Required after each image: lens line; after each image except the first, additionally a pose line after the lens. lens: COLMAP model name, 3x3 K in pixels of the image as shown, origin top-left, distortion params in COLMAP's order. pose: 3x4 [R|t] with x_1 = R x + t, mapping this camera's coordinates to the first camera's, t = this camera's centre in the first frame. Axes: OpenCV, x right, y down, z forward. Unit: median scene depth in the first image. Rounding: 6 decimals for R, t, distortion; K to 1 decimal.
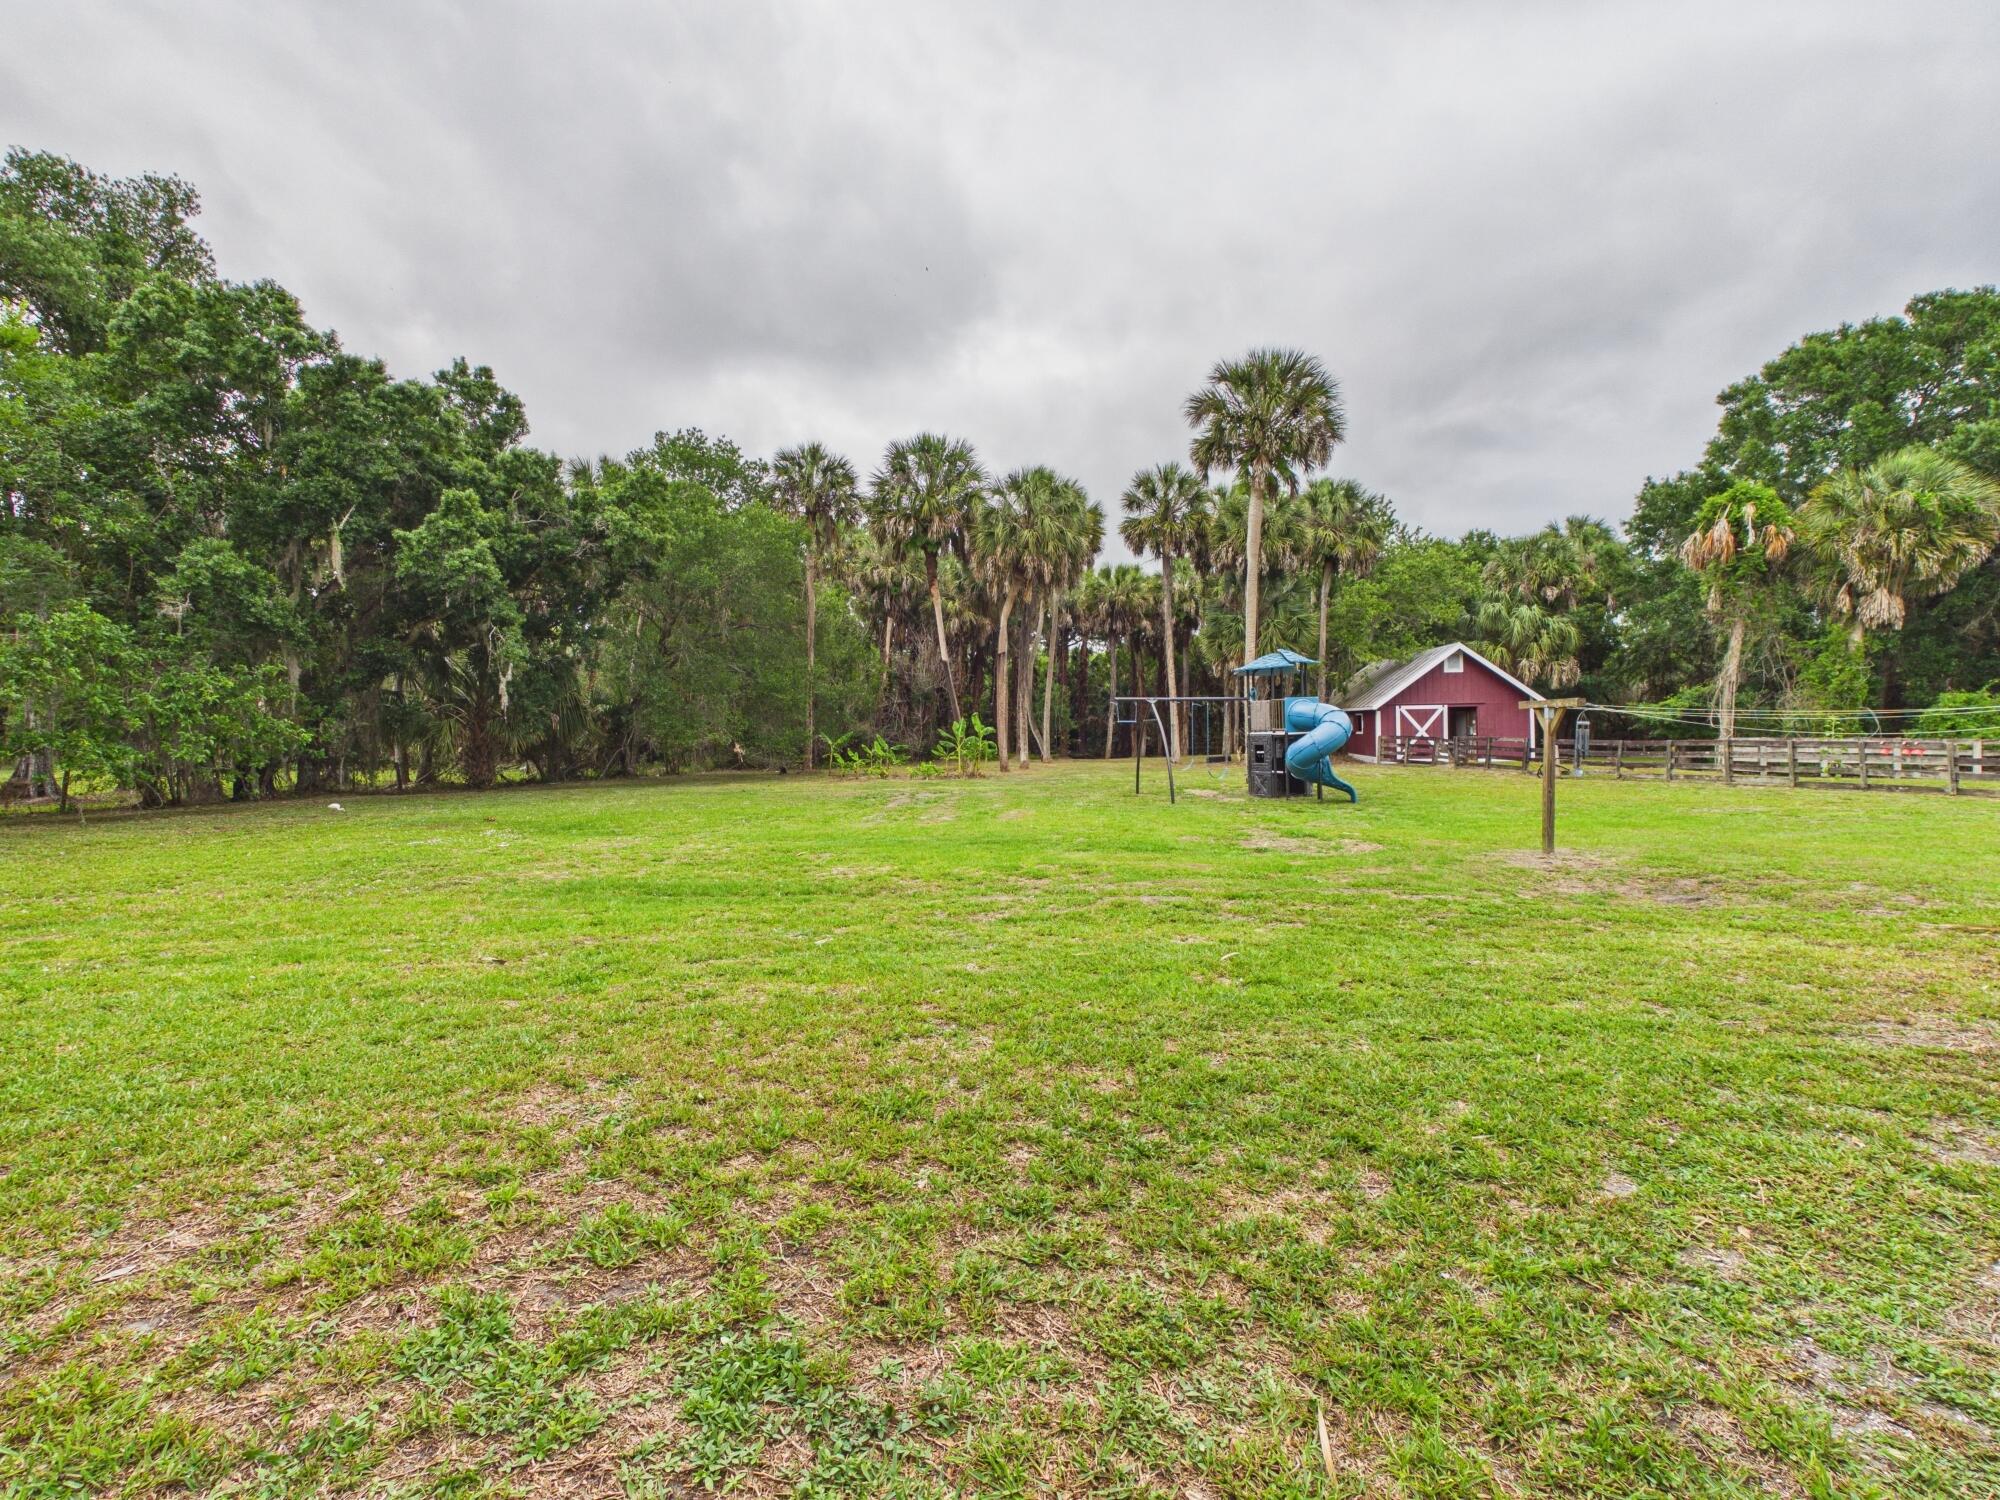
lens RADIAL K [[892.2, 0, 1009.9], [0, 892.2, 731.2], [0, 0, 1]] dist [0.004280, -0.001914]
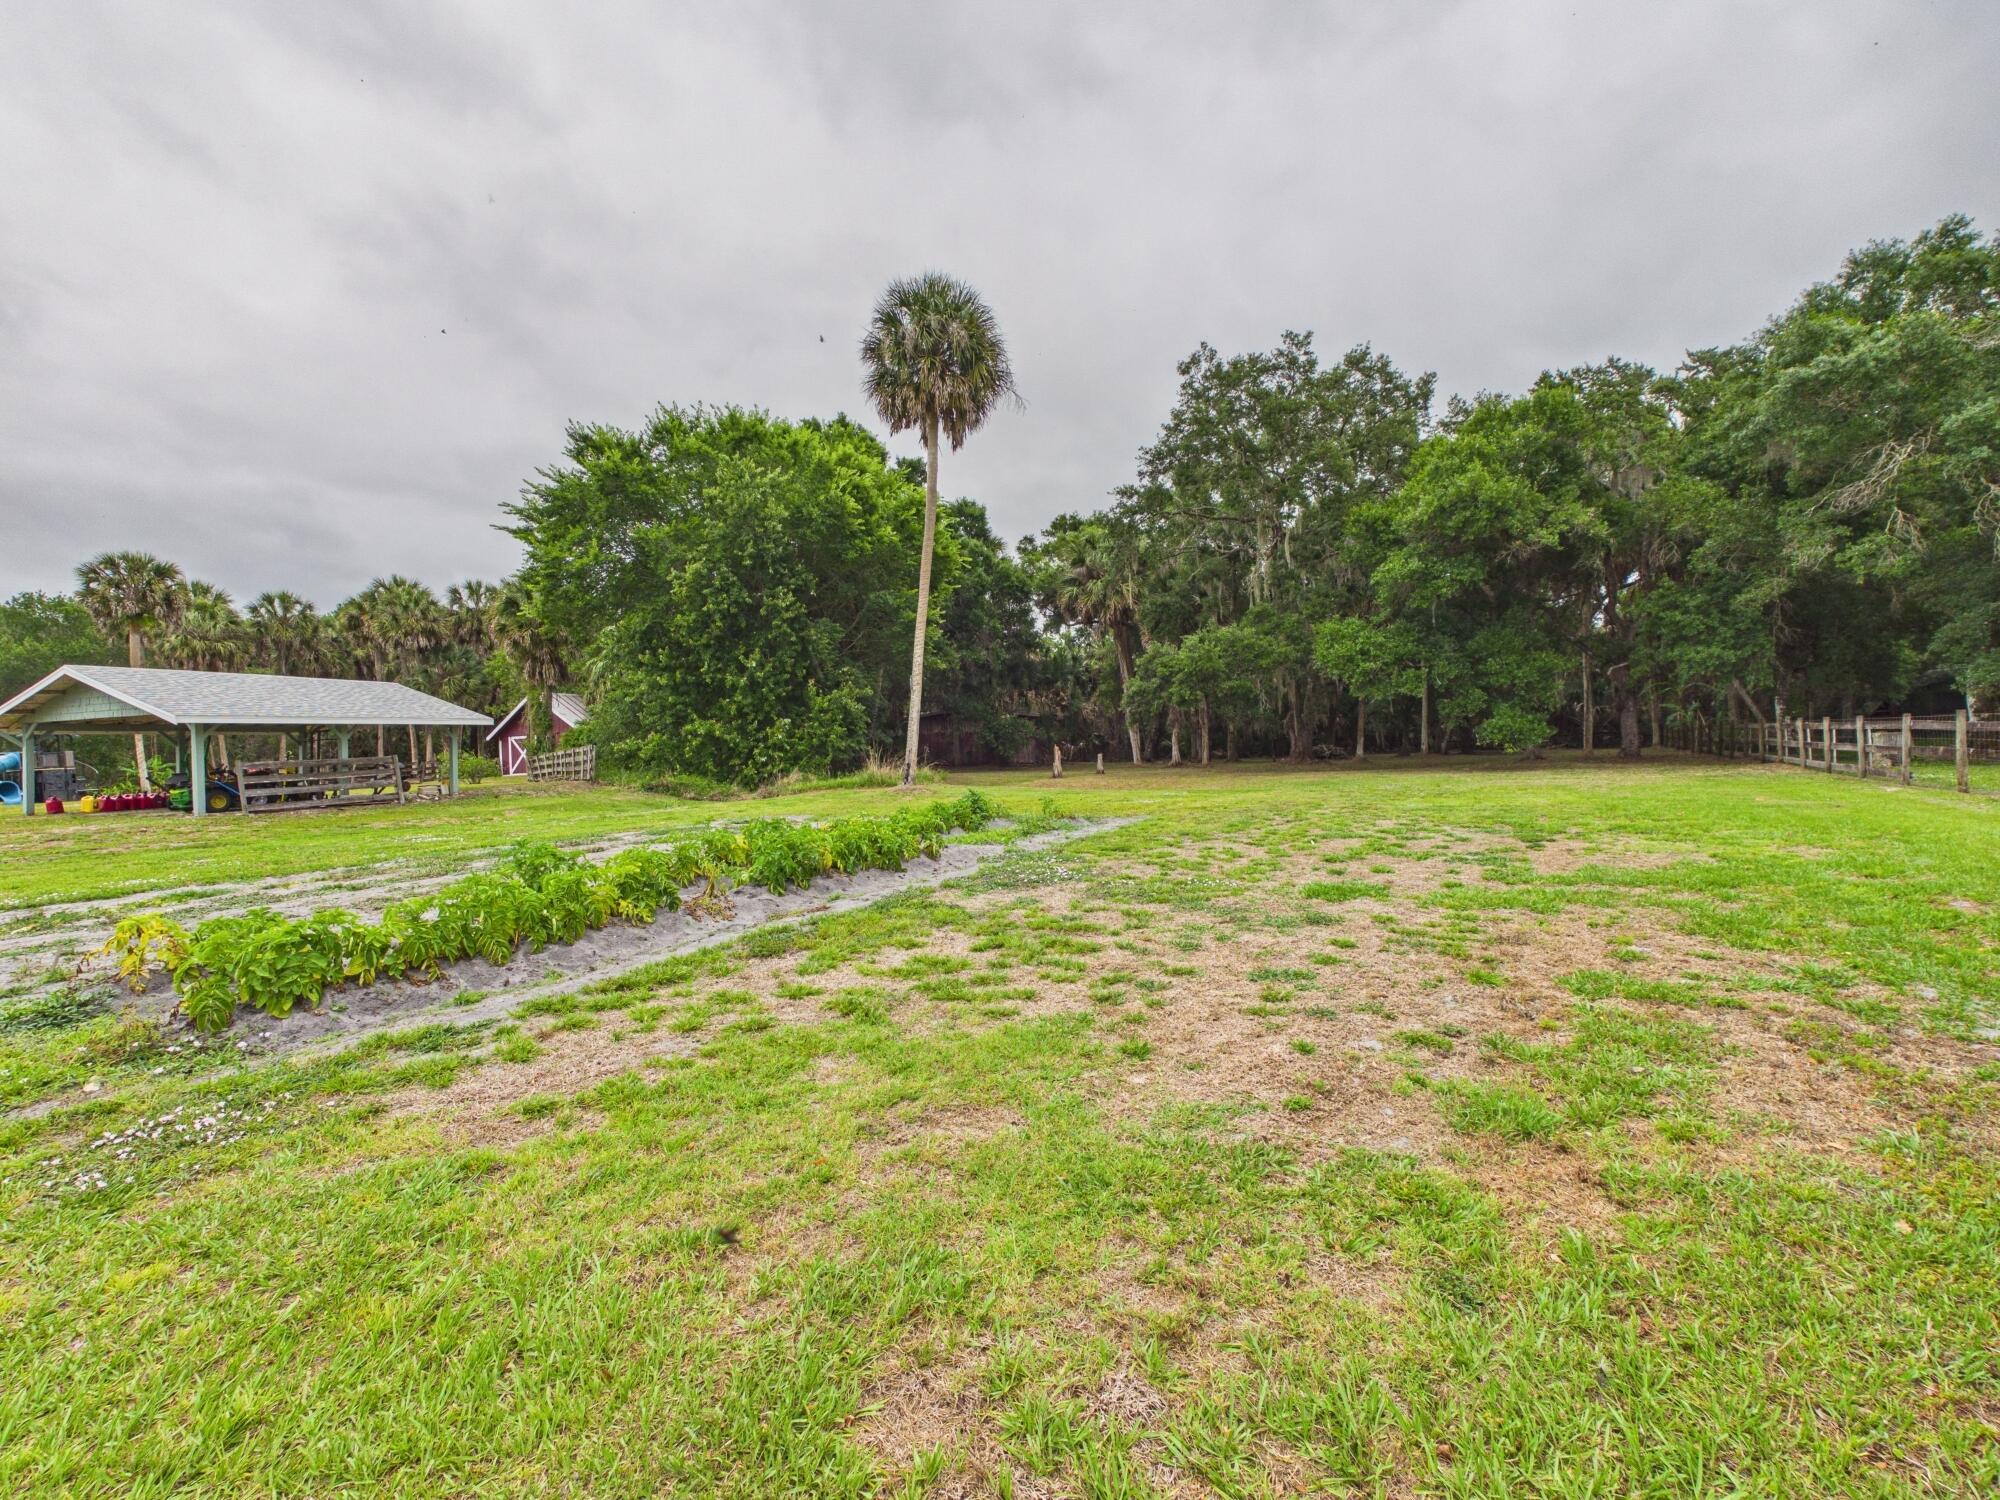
lens RADIAL K [[892.2, 0, 991.5], [0, 892.2, 745.9], [0, 0, 1]] dist [0.004280, -0.001914]
pose [[0.978079, -0.037896, -0.204756, 1.505109], [0.039919, 0.999186, 0.005759, 0.008191], [0.204371, -0.013806, 0.978796, -0.252355]]
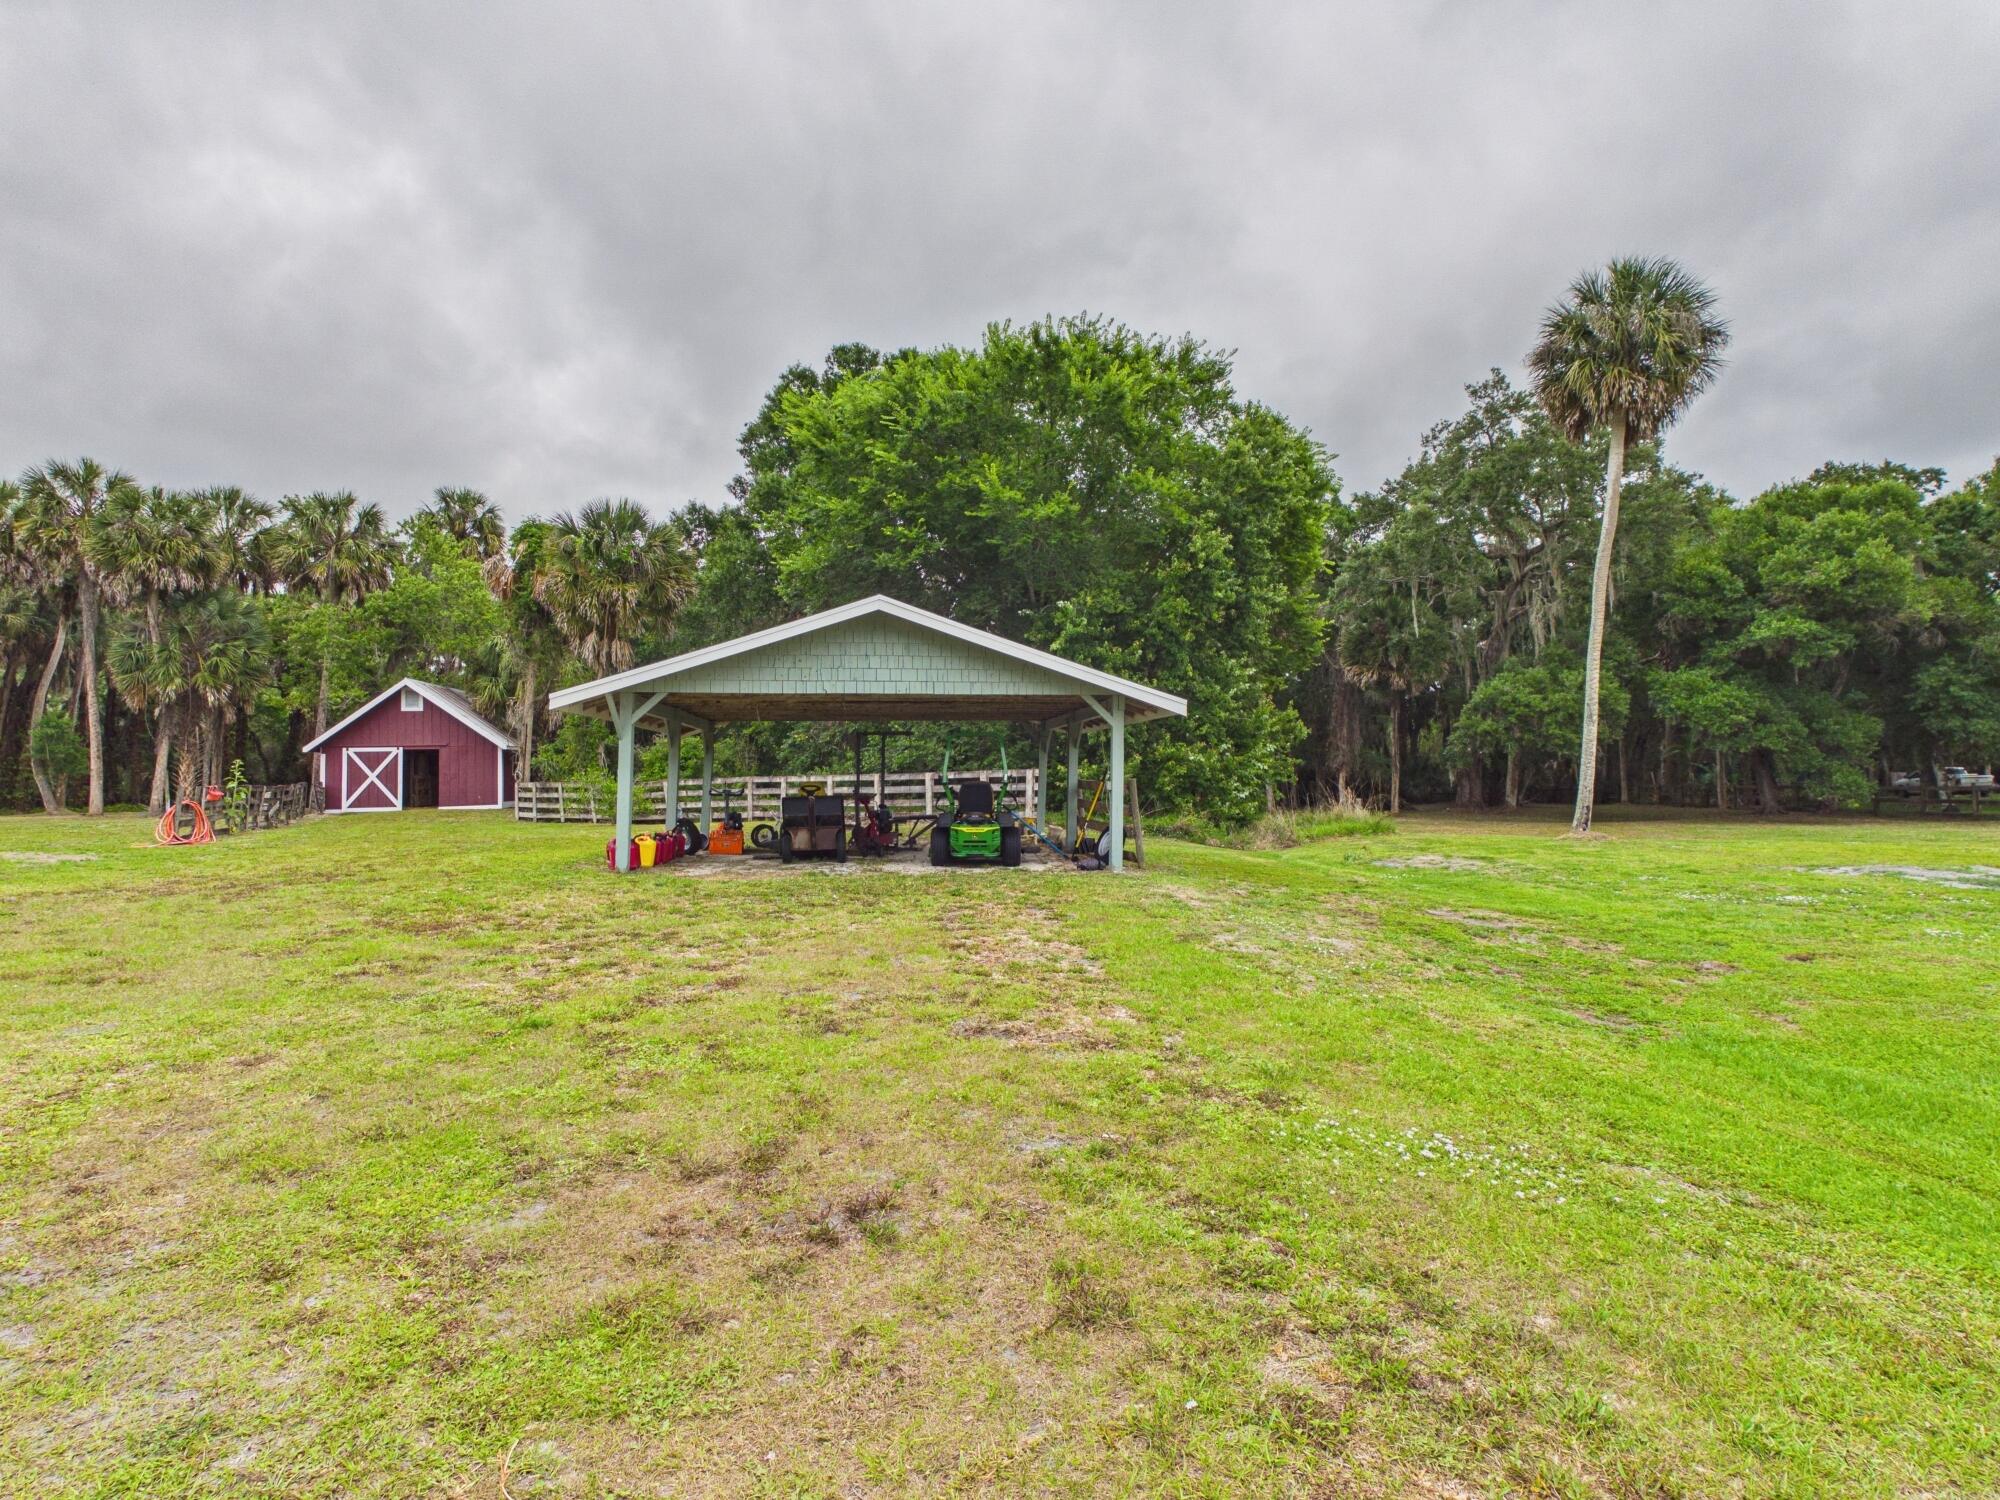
lens RADIAL K [[1069.7, 0, 1002.8], [0, 1069.7, 731.8], [0, 0, 1]] dist [0.002334, 0.000920]
pose [[0.971811, 0.003324, 0.235736, 0.828985], [0.005994, 0.999229, -0.038800, 0.000440], [-0.235683, 0.039120, 0.971042, -0.190870]]
